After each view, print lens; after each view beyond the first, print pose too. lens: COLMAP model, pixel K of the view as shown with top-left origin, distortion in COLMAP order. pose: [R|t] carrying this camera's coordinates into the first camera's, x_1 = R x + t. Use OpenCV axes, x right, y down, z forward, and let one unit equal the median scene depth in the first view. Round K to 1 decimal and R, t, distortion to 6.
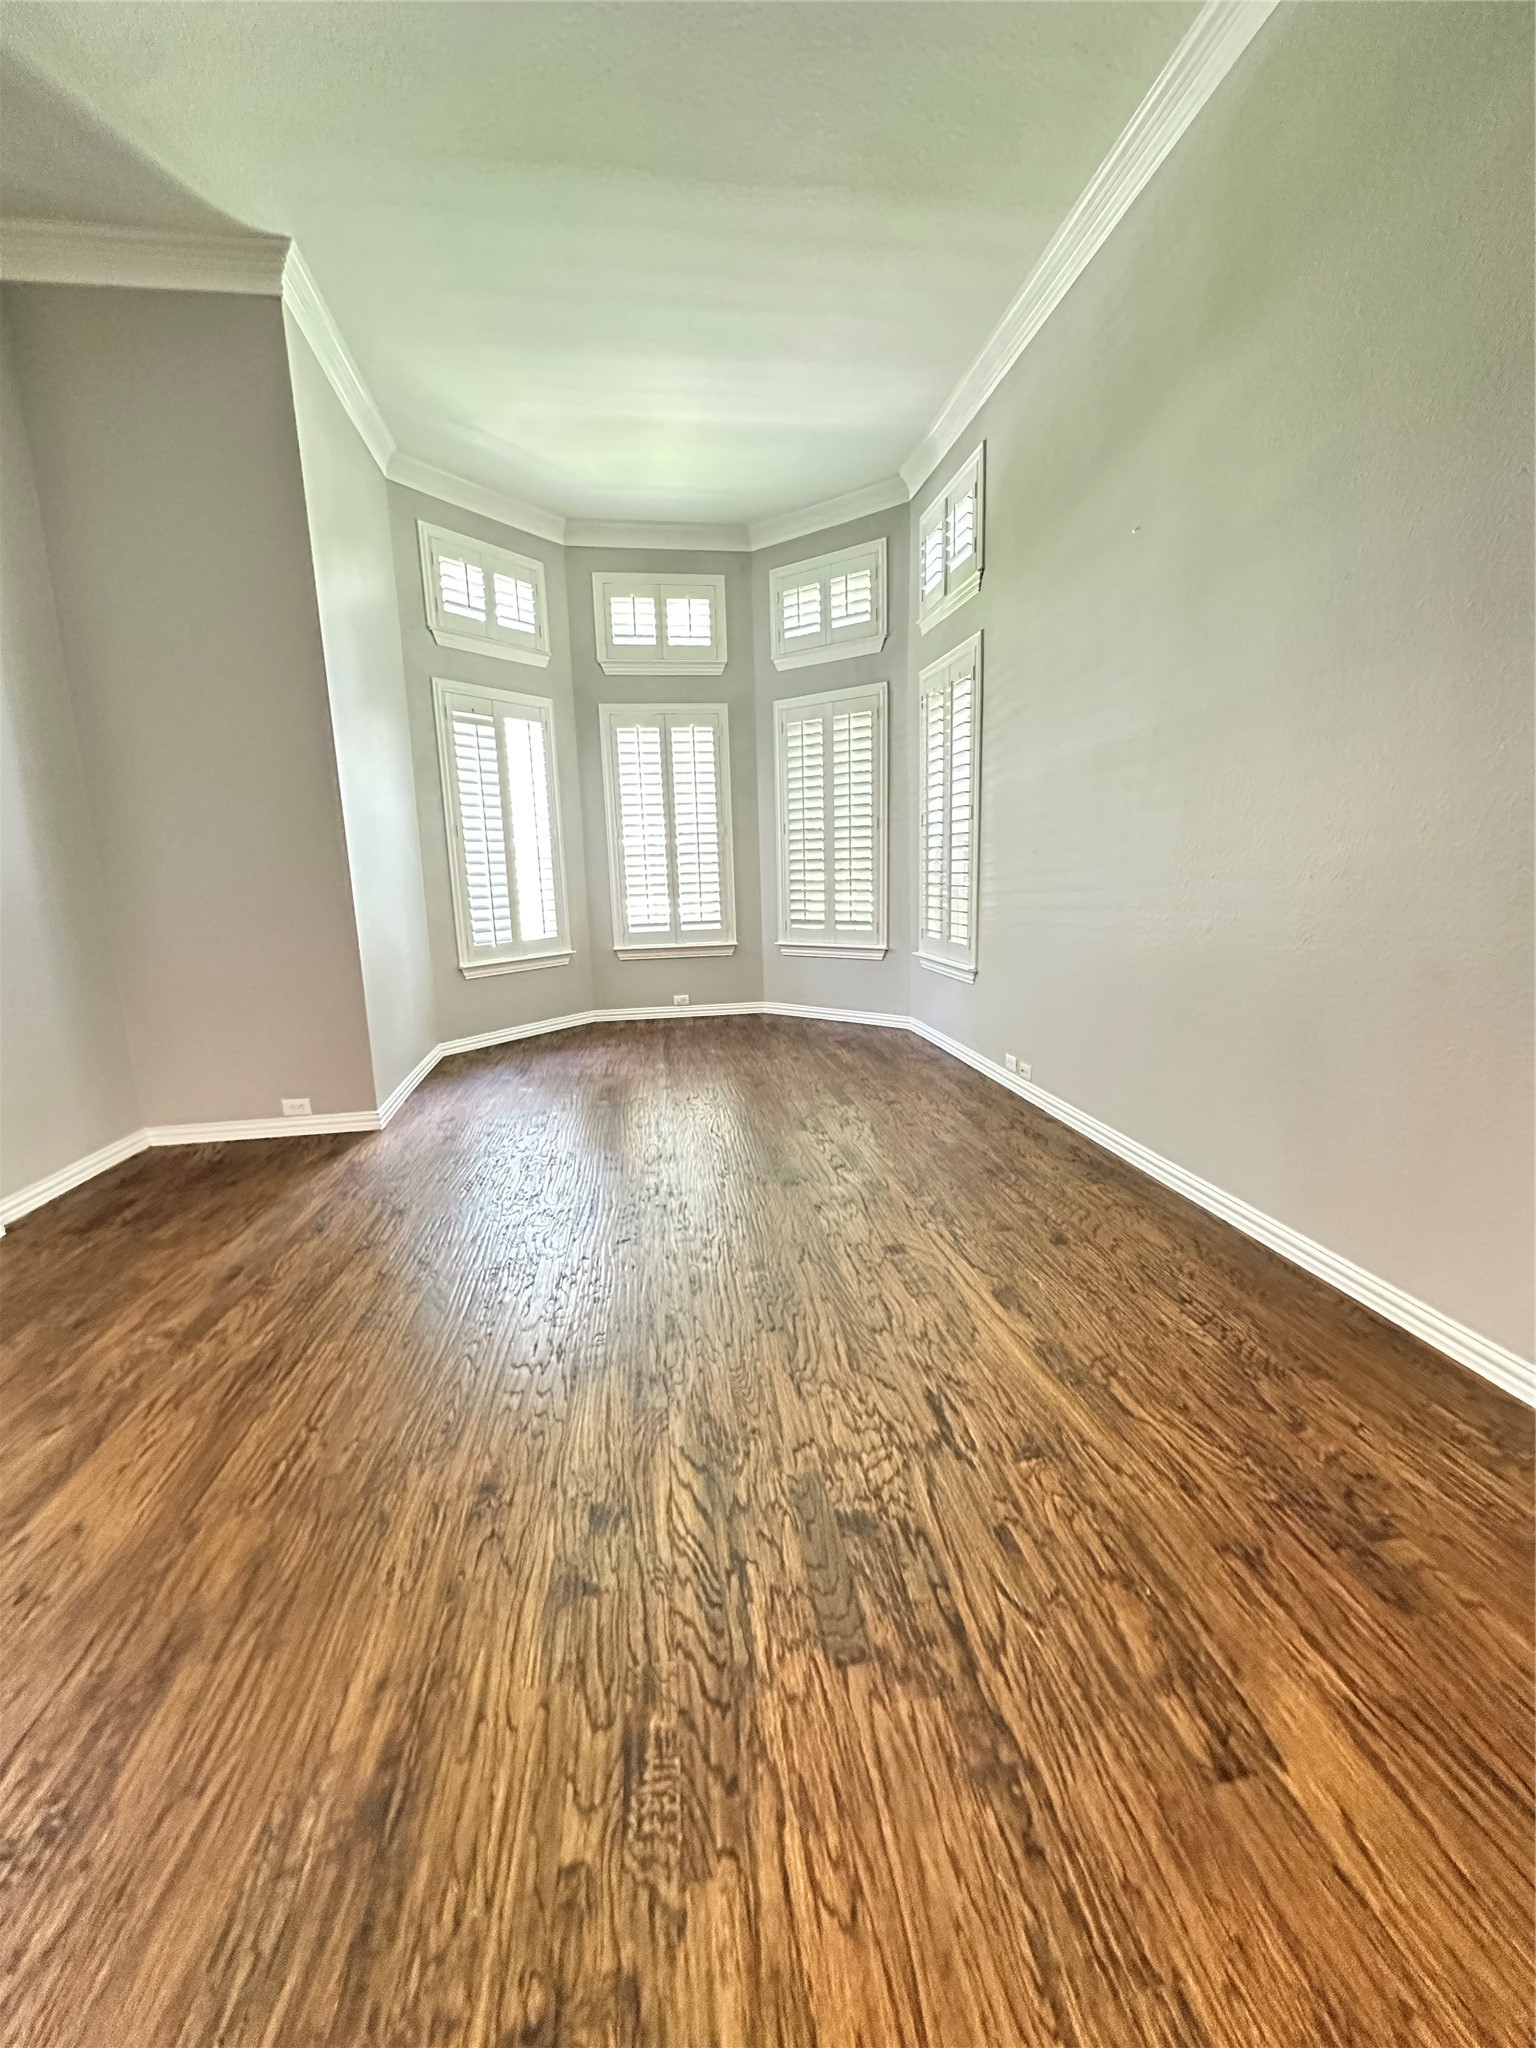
lens RADIAL K [[816.7, 0, 765.6], [0, 816.7, 1025.0], [0, 0, 1]] dist [-0.001378, 0.000061]
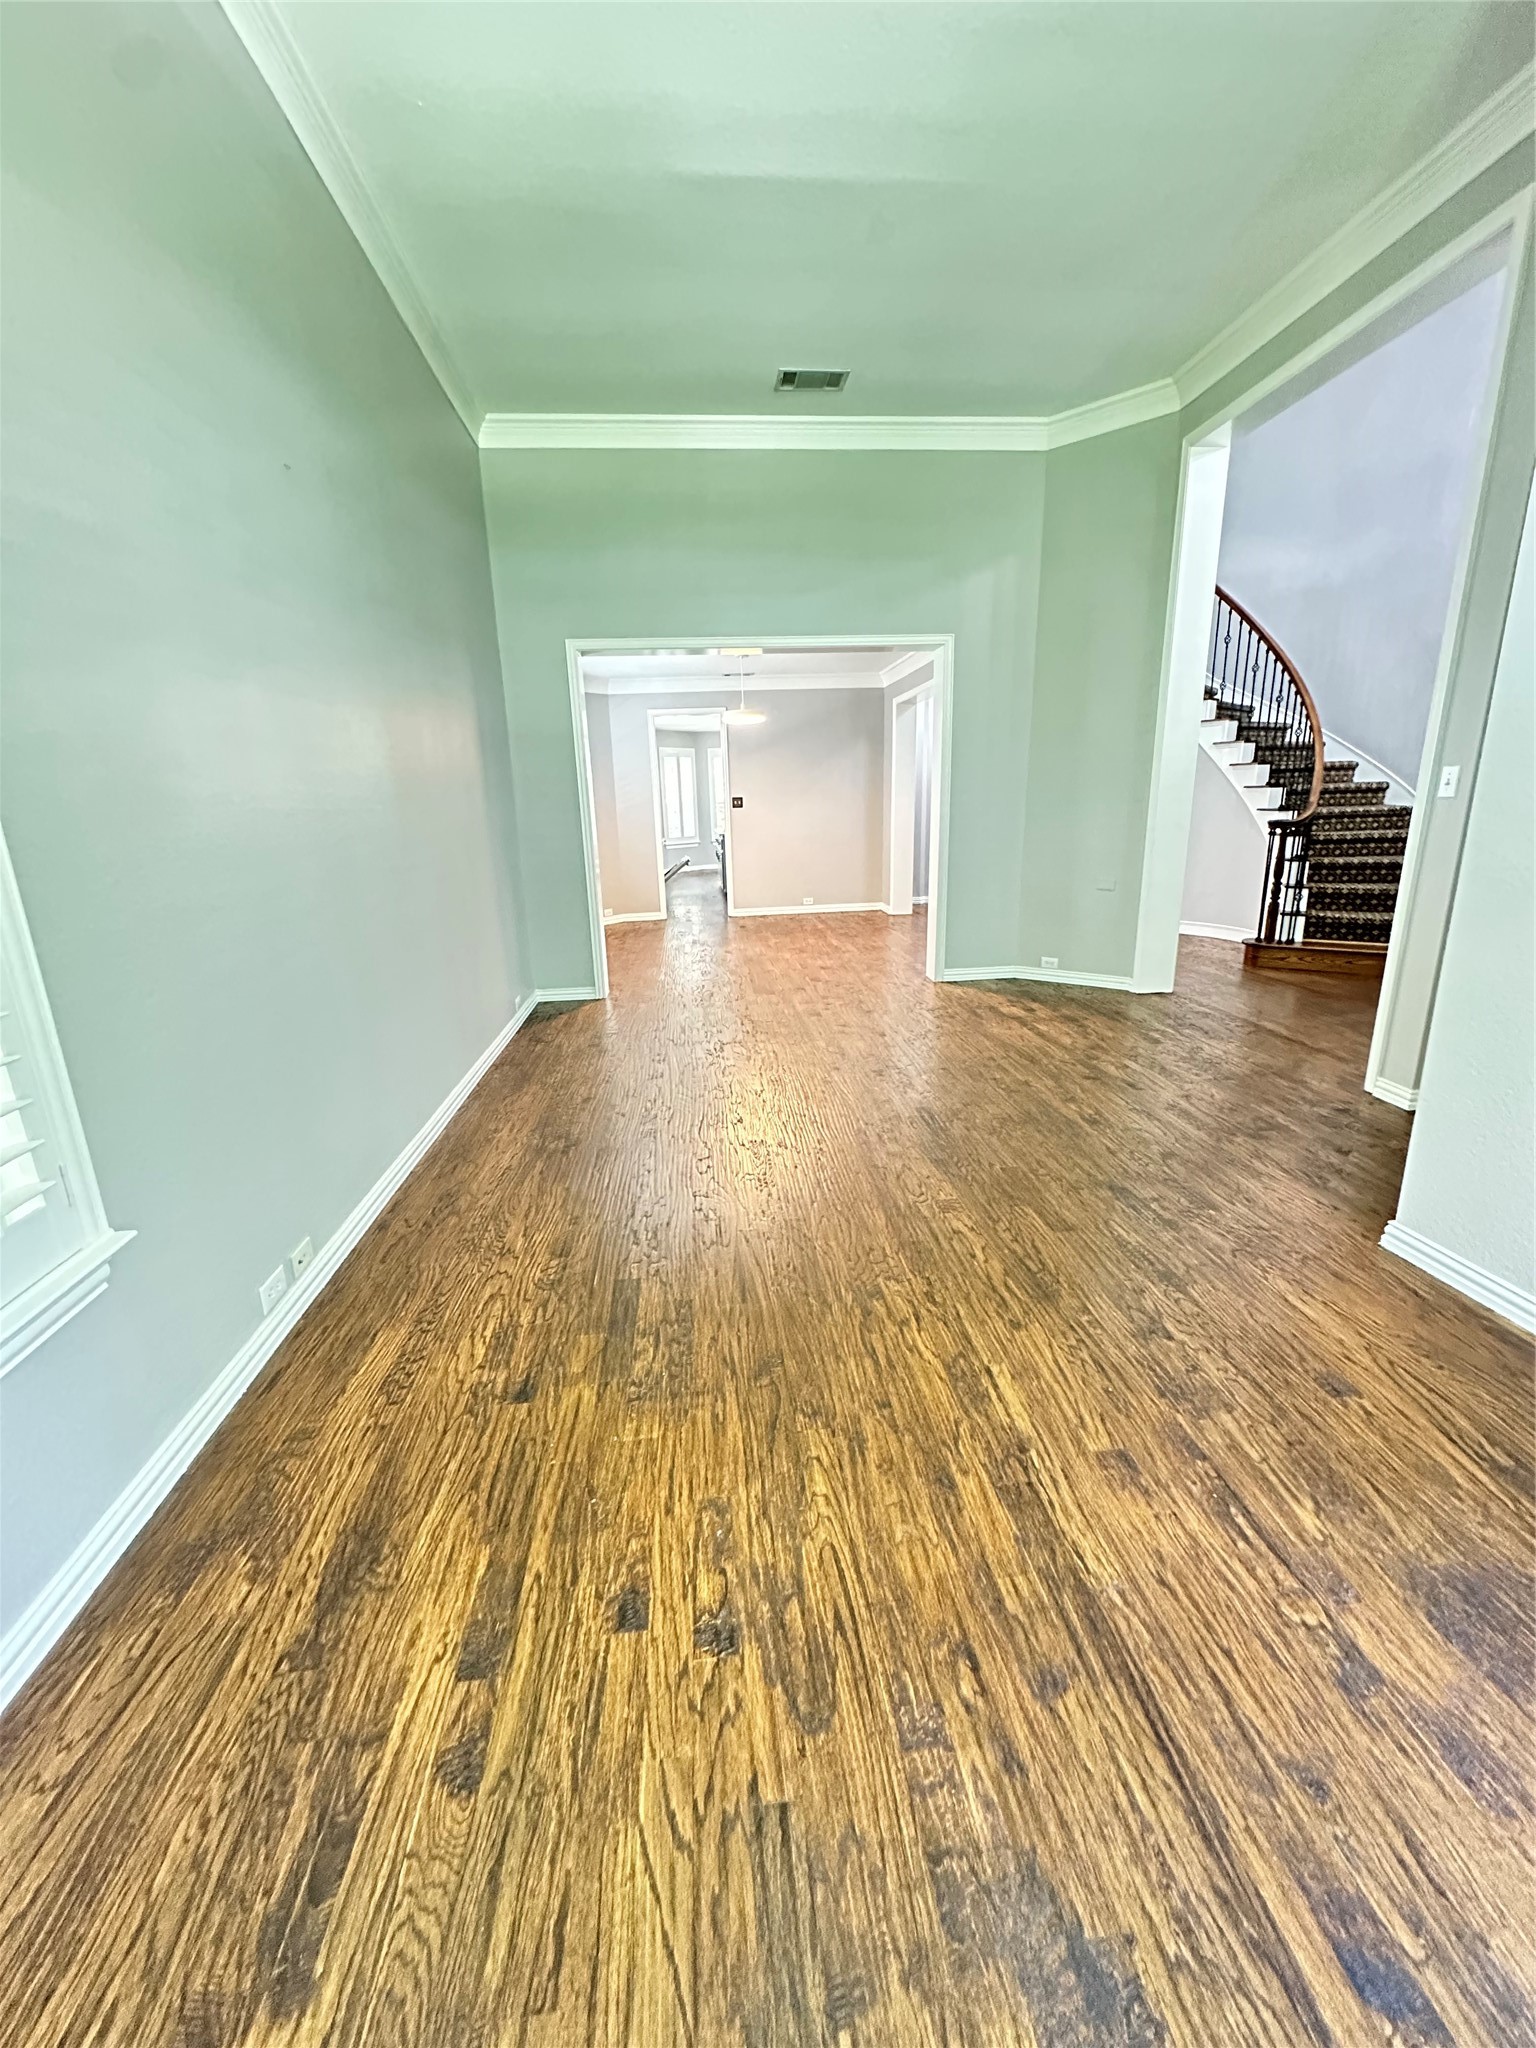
lens RADIAL K [[816.7, 0, 768.4], [0, 816.7, 1021.6], [0, 0, 1]] dist [-0.001378, 0.000061]
pose [[-0.997336, 0.041344, 0.060091, -0.038454], [0.063572, 0.896621, 0.438211, -0.292071], [-0.035761, 0.440864, -0.896861, 1.323977]]
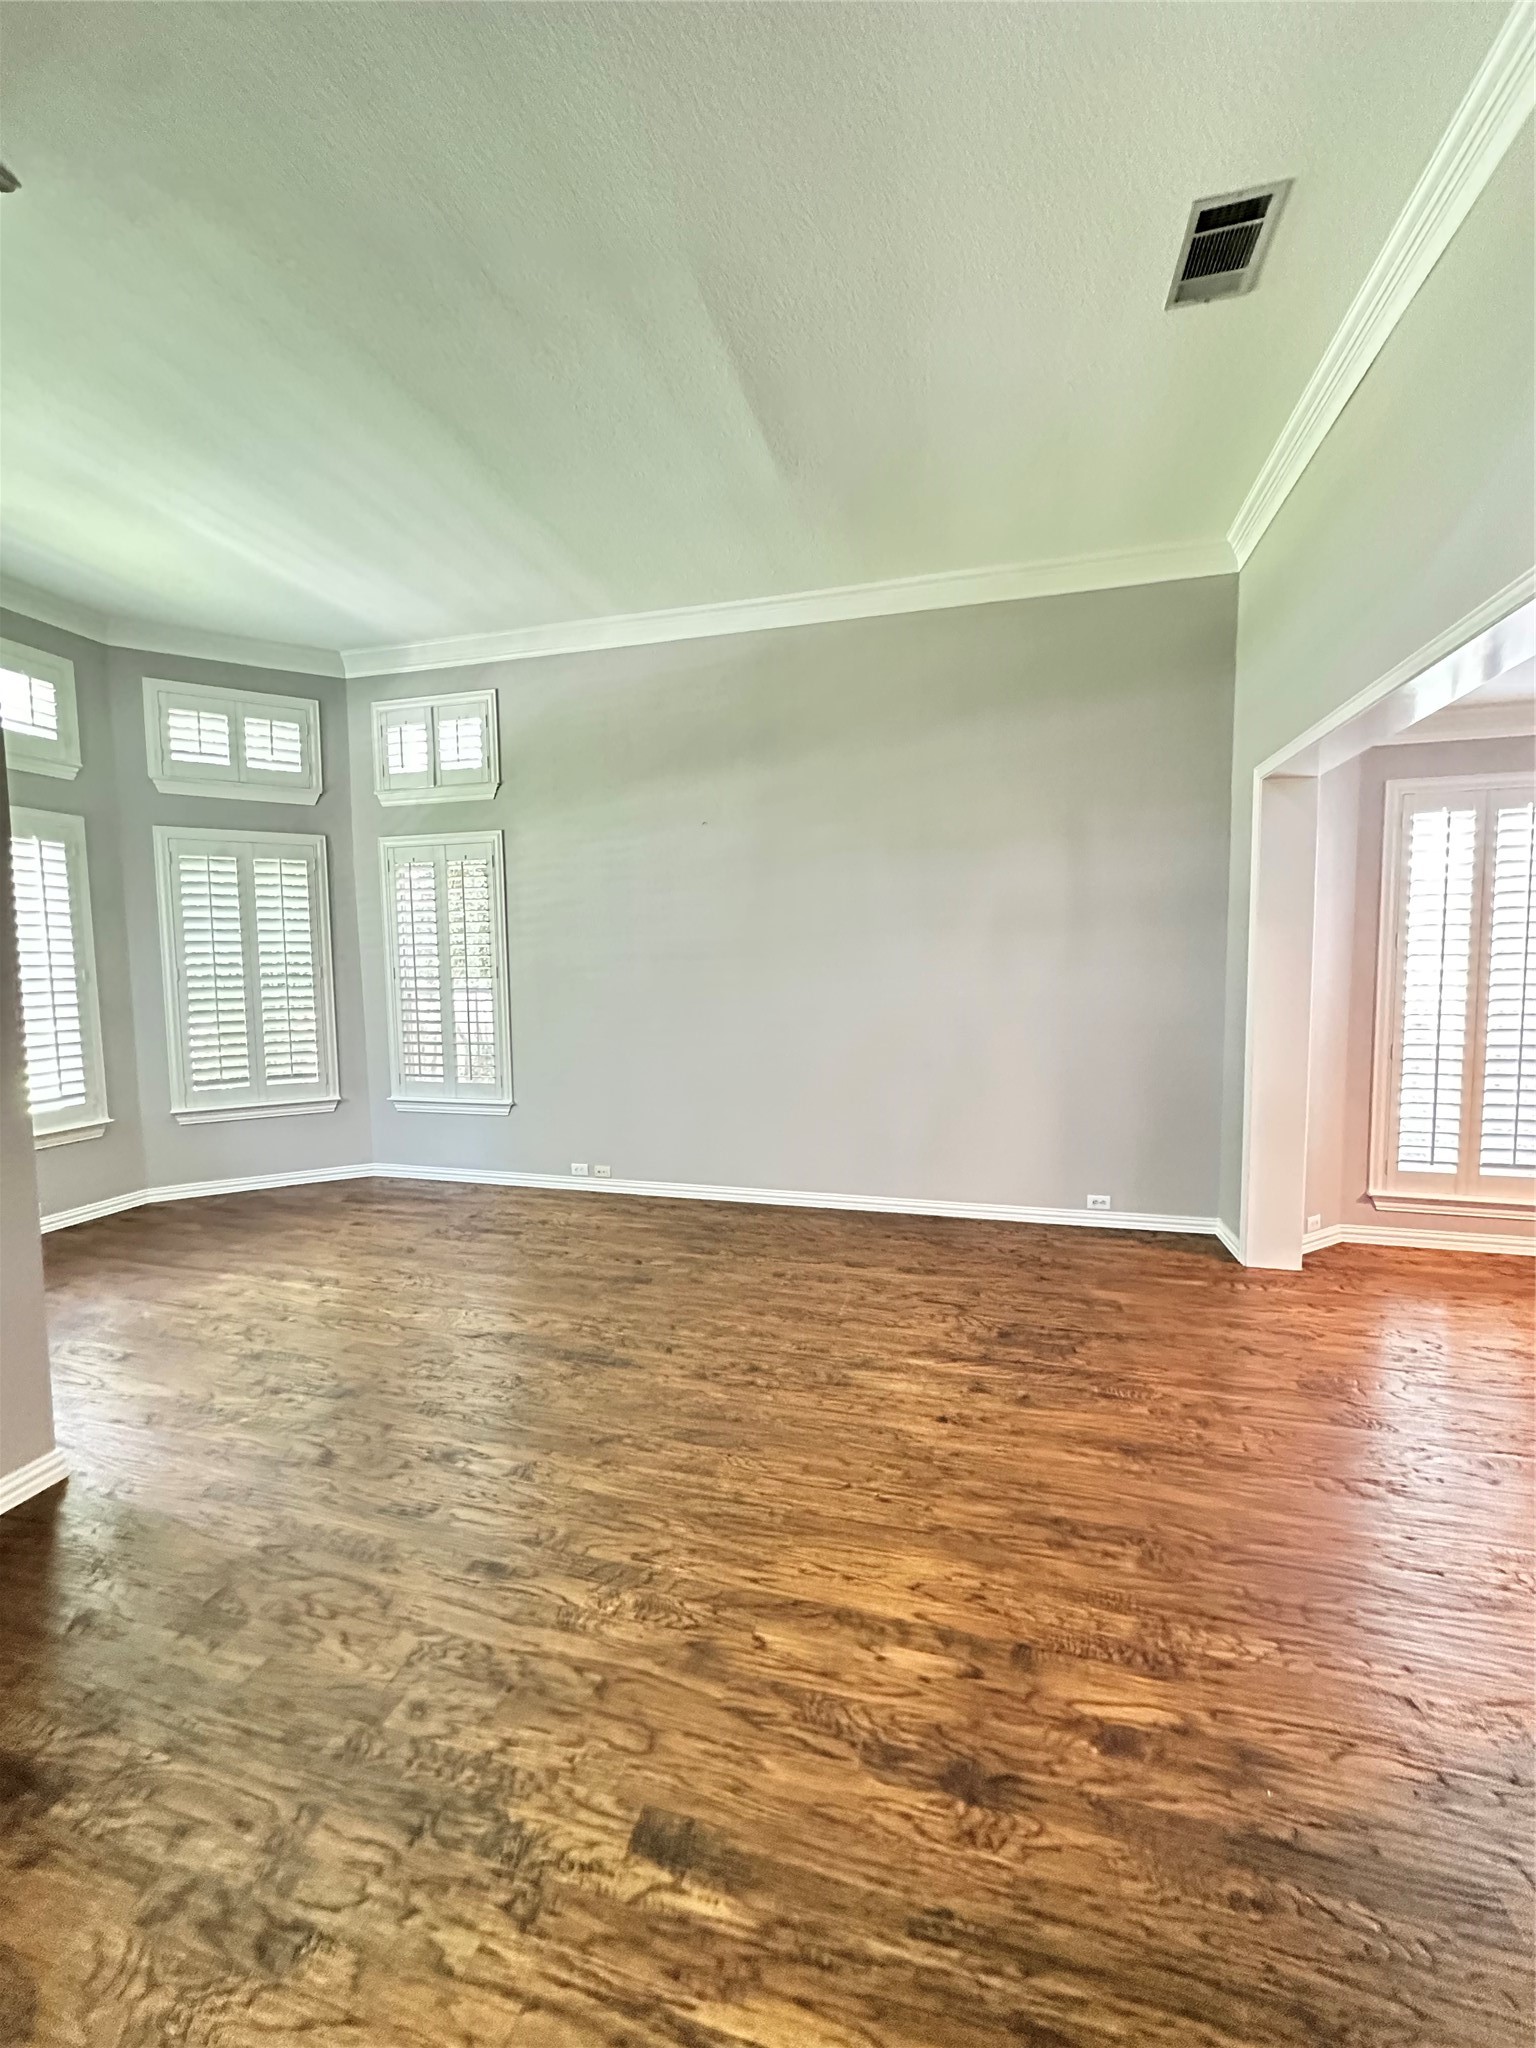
lens RADIAL K [[816.7, 0, 766.5], [0, 816.7, 1020.8], [0, 0, 1]] dist [-0.001378, 0.000061]
pose [[0.397438, -0.042329, 0.916652, -0.714586], [0.175564, 0.983990, -0.030682, -0.088551], [-0.900678, 0.173125, 0.398507, 0.187941]]
